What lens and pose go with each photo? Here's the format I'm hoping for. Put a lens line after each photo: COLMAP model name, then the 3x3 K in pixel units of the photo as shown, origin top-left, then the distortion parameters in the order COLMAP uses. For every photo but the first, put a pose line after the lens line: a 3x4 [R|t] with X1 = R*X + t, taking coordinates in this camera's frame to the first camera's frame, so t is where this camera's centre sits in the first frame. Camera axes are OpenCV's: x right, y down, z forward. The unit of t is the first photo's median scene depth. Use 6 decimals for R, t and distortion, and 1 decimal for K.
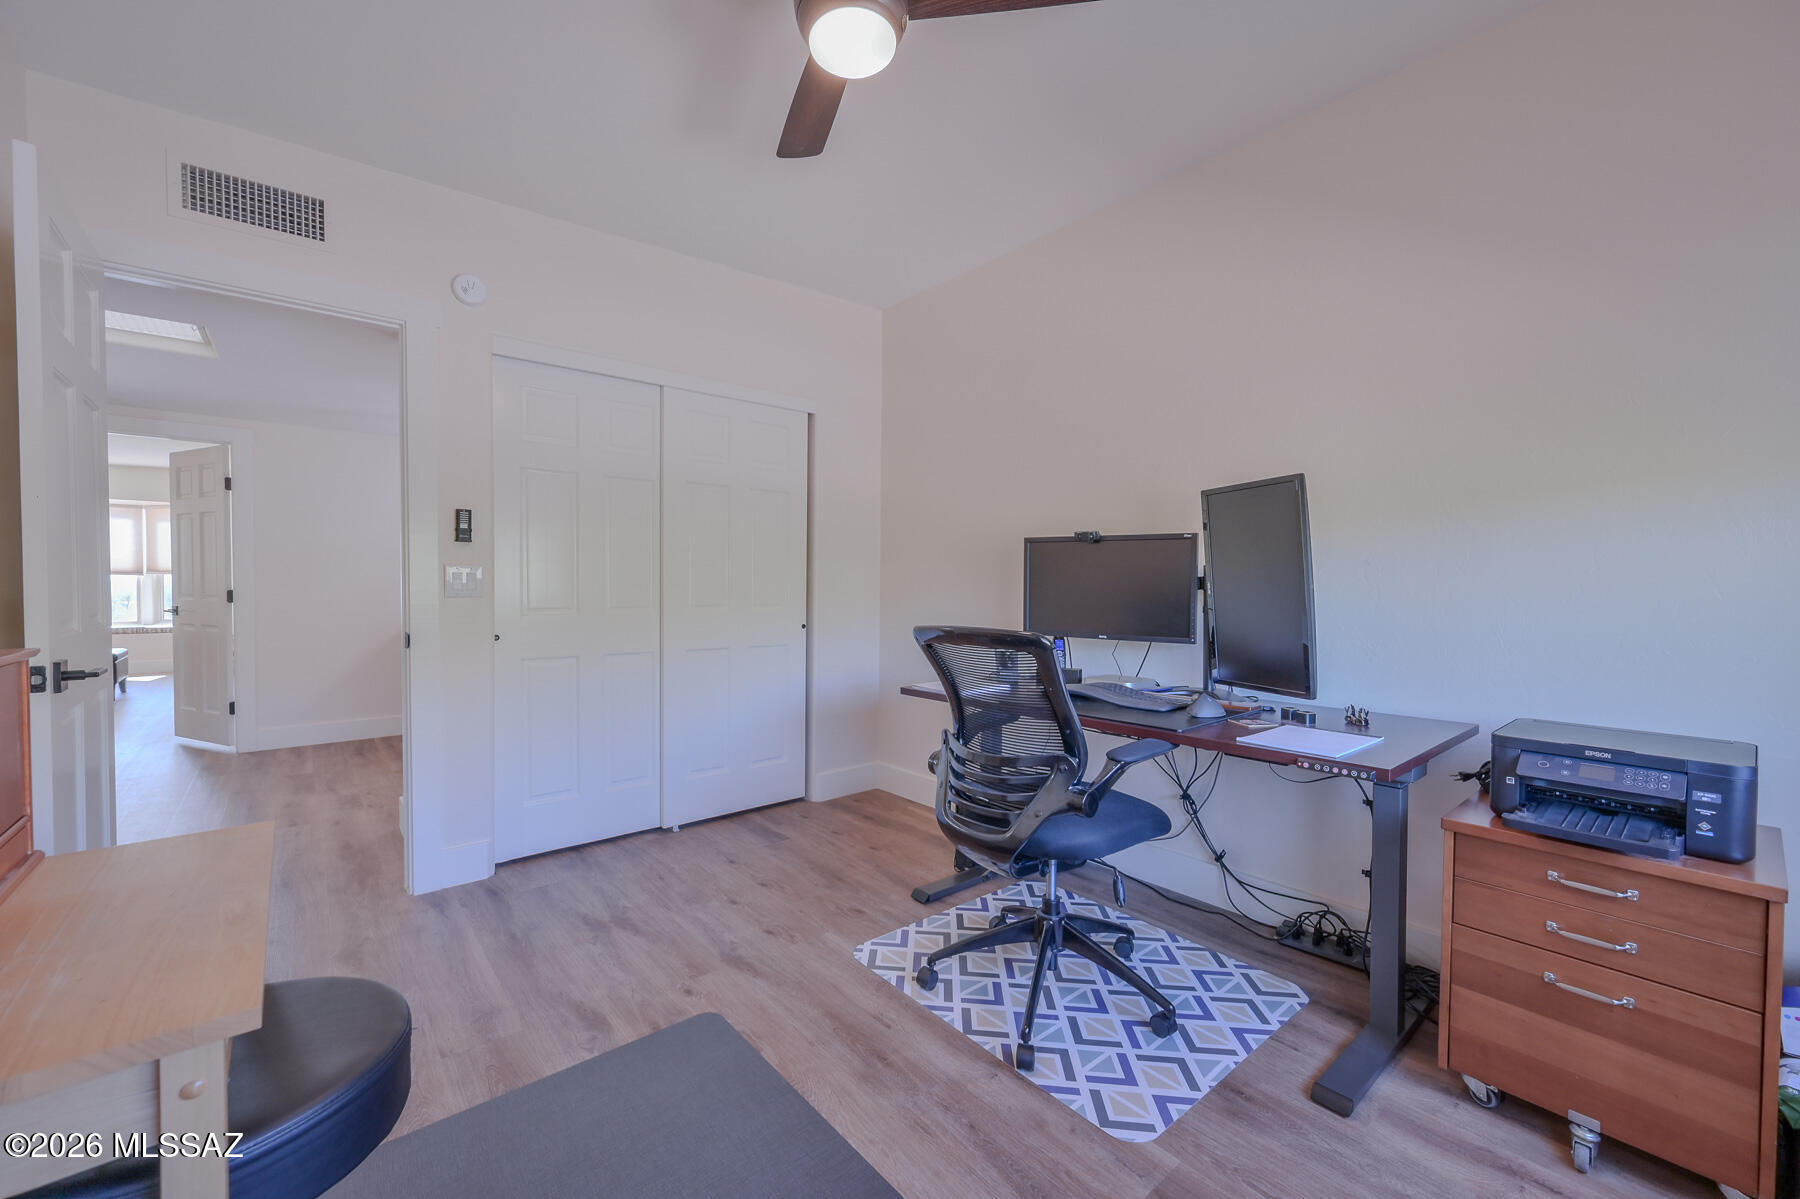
lens RADIAL K [[710.5, 0, 900.0], [0, 710.5, 599.5], [0, 0, 1]] dist [0.001011, -0.000317]
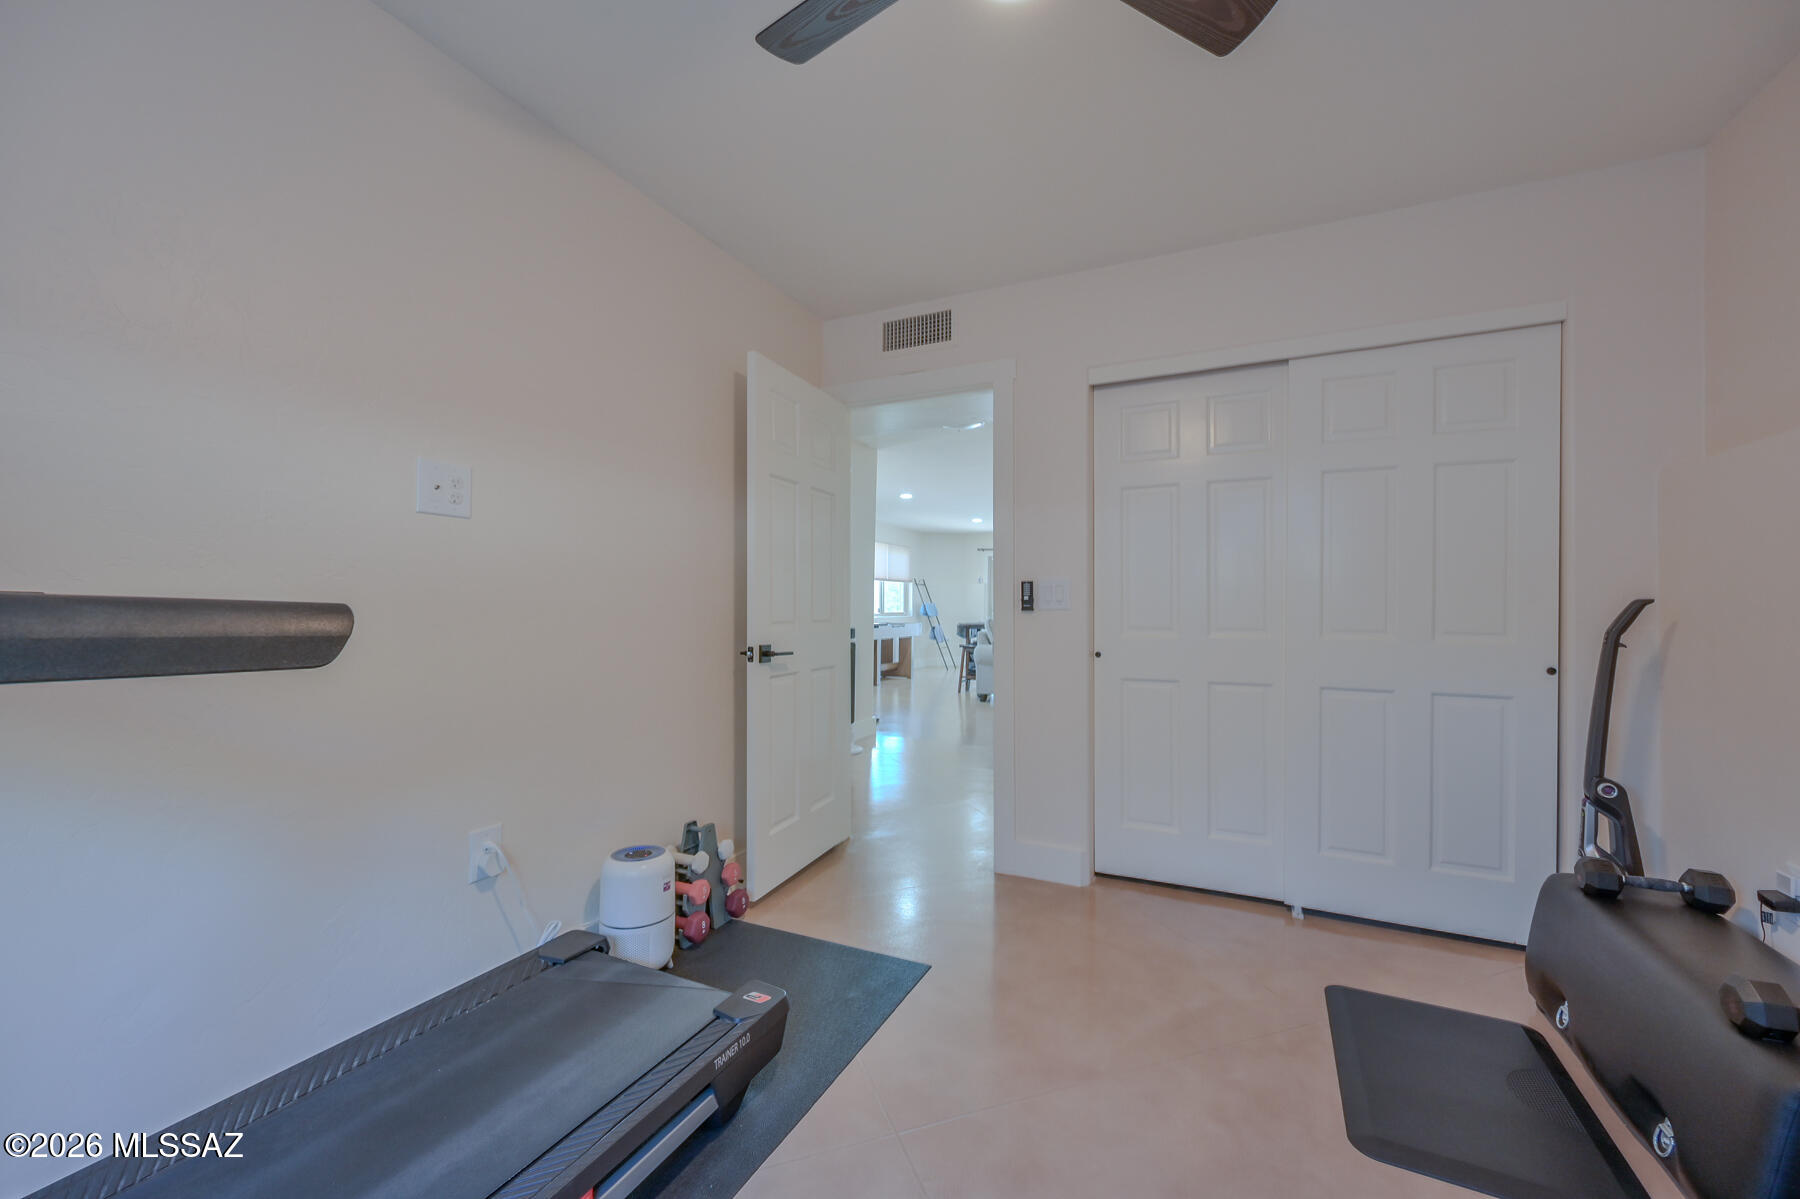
lens RADIAL K [[710.5, 0, 900.0], [0, 710.5, 599.5], [0, 0, 1]] dist [0.001011, -0.000317]
pose [[0.420344, -0.007798, -0.907331, 0.358800], [-0.024842, 0.999489, -0.020099, 0.002945], [0.907025, 0.030988, 0.419936, 0.406418]]
